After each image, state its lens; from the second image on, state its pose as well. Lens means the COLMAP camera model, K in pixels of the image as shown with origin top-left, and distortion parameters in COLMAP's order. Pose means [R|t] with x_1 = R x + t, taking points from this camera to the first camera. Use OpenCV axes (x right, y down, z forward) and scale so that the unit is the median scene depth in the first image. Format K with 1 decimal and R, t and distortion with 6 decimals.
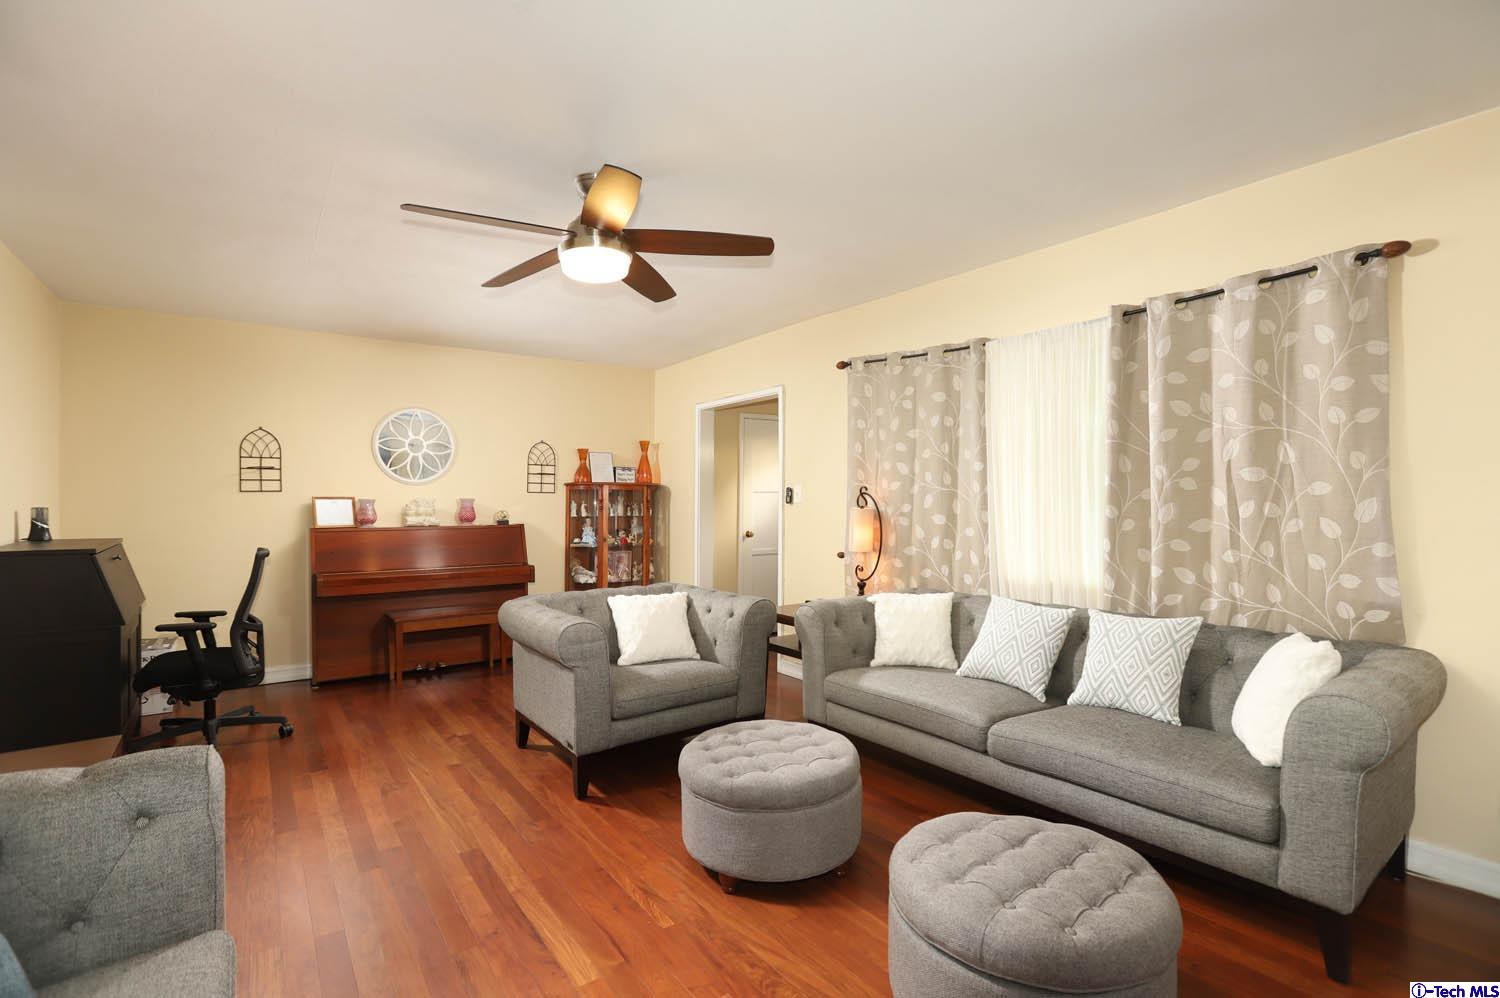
lens RADIAL K [[701.8, 0, 789.9], [0, 701.8, 493.1], [0, 0, 1]] dist [-0.059643, 0.028087]
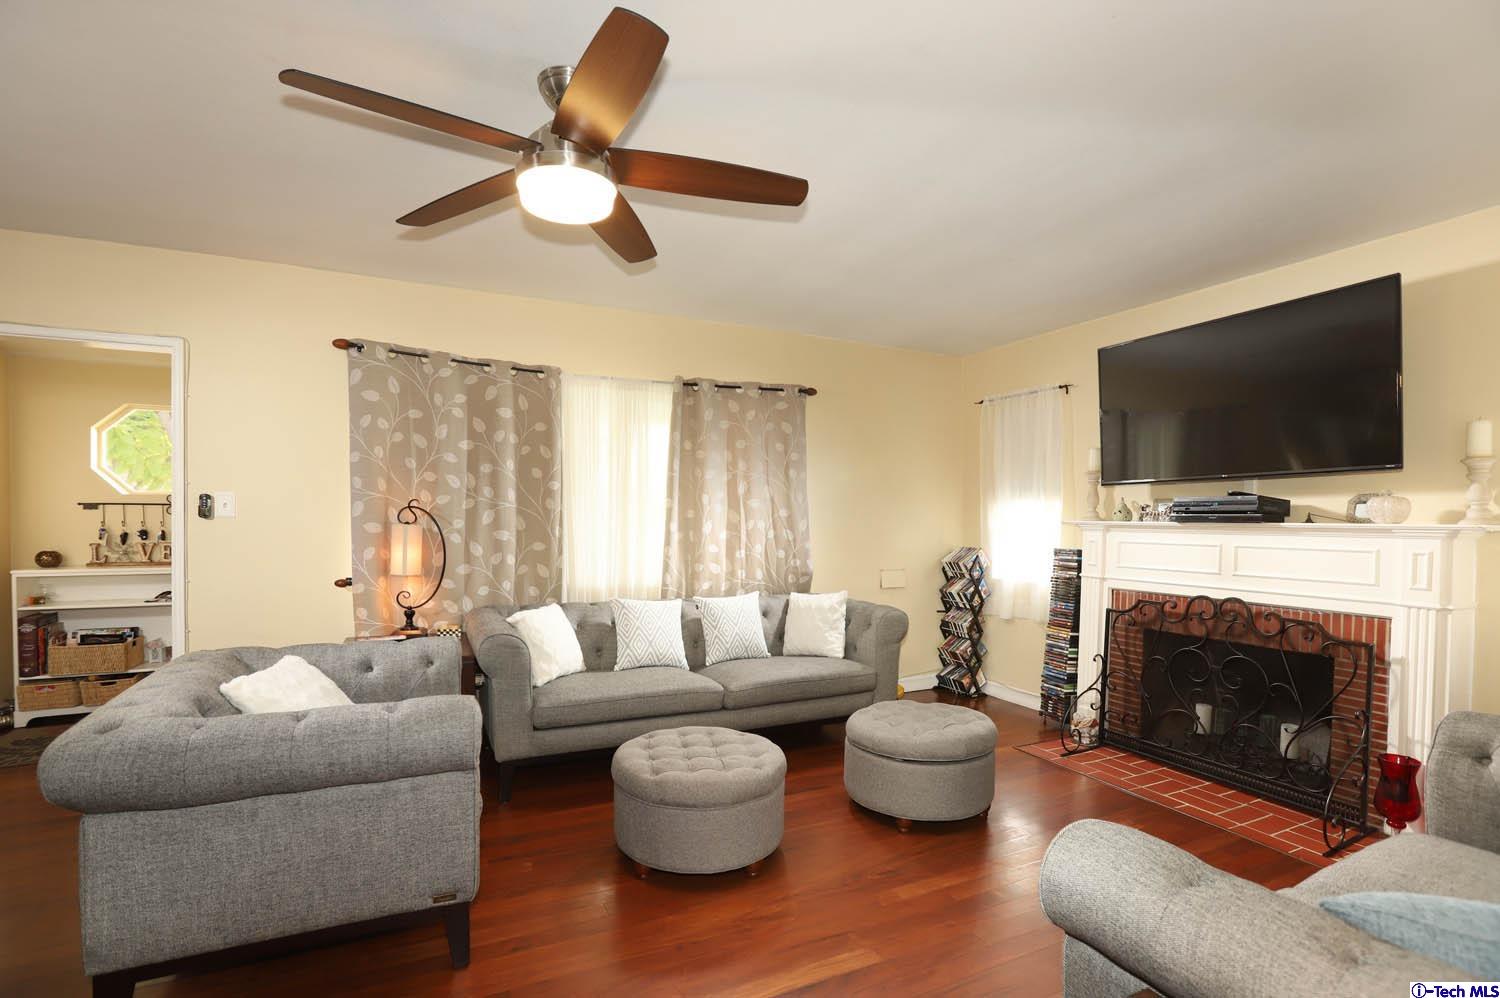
lens RADIAL K [[676.4, 0, 721.9], [0, 676.4, 512.2], [0, 0, 1]] dist [-0.062370, 0.024315]
pose [[0.234111, 0.020174, 0.972001, -0.888240], [-0.014003, 0.999751, -0.017378, 0.023666], [-0.972109, -0.009542, 0.234335, 0.657855]]
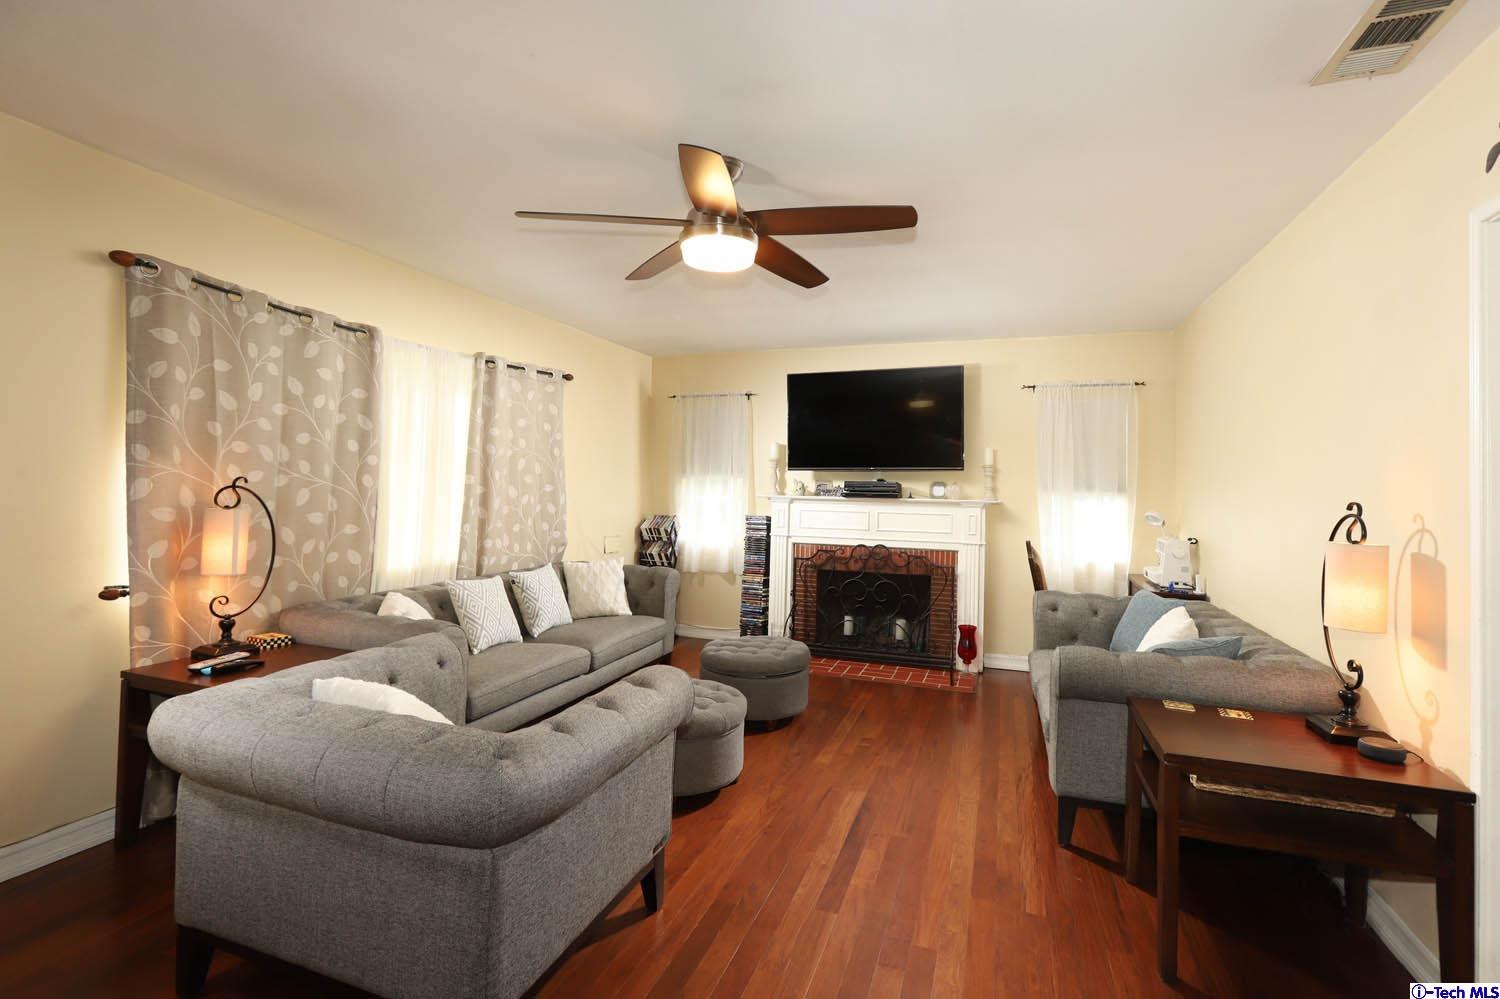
lens RADIAL K [[684.3, 0, 718.5], [0, 684.3, 451.4], [0, 0, 1]] dist [-0.026021, 0.022525]
pose [[-0.485039, 0.045757, 0.873295, -1.023432], [-0.012895, 0.998147, -0.059461, -0.000243], [-0.874398, -0.040102, -0.483550, 1.356185]]
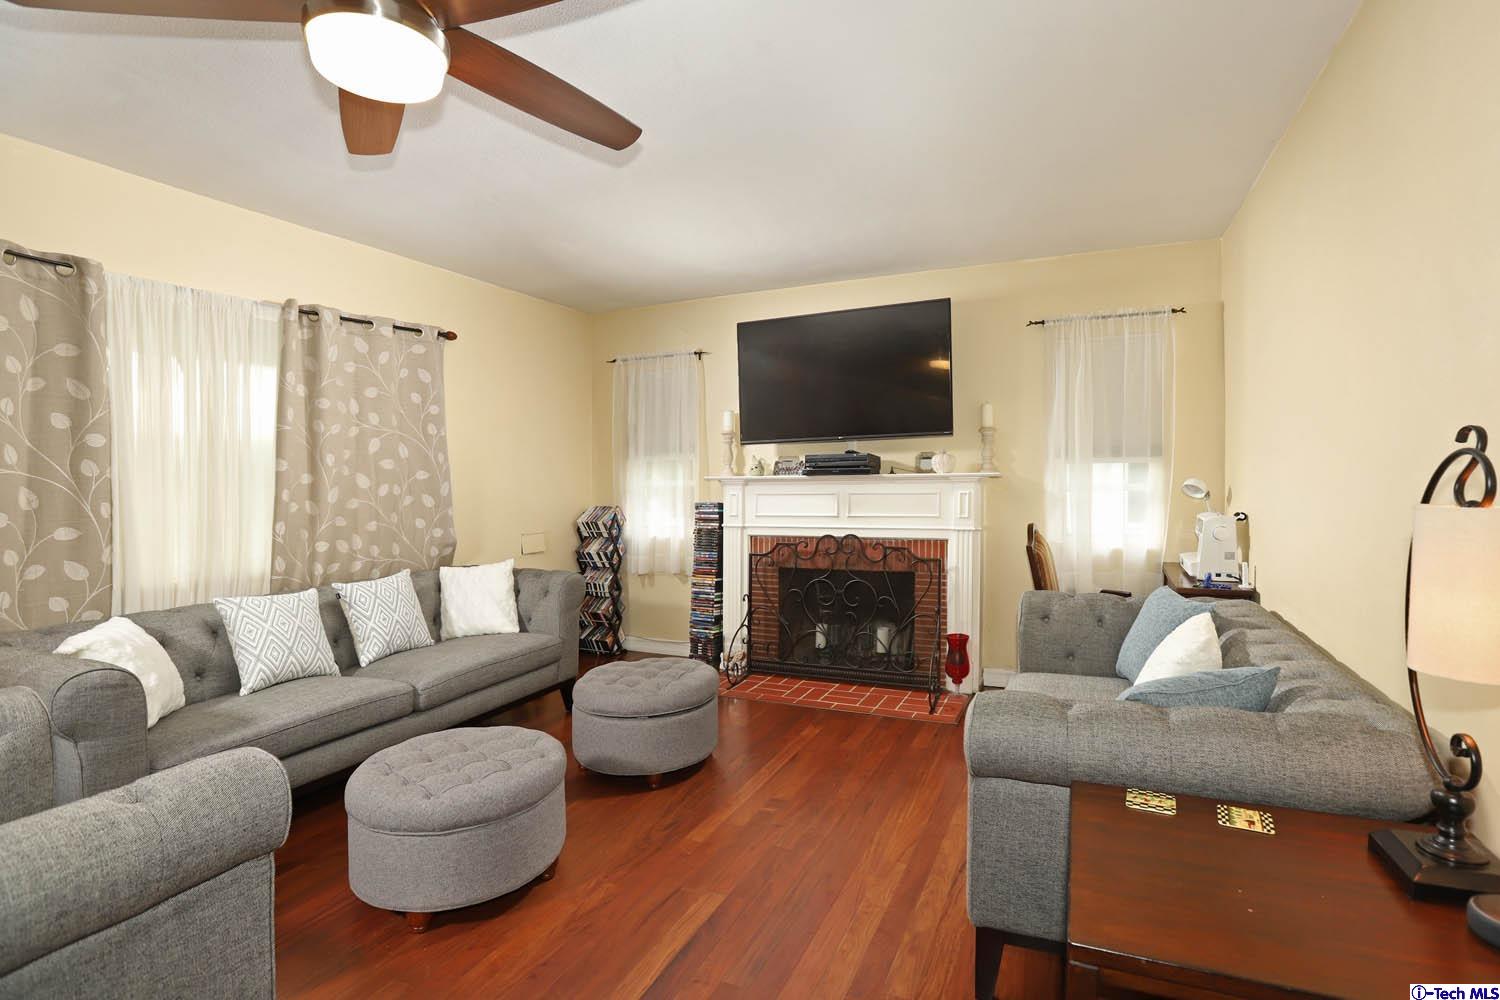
lens RADIAL K [[726.1, 0, 751.5], [0, 726.1, 478.4], [0, 0, 1]] dist [-0.063185, 0.032974]
pose [[-0.451191, 0.014891, 0.892303, -0.887512], [0.019038, 0.999794, -0.007058, 0.024399], [-0.892224, 0.013803, -0.451382, 0.952819]]
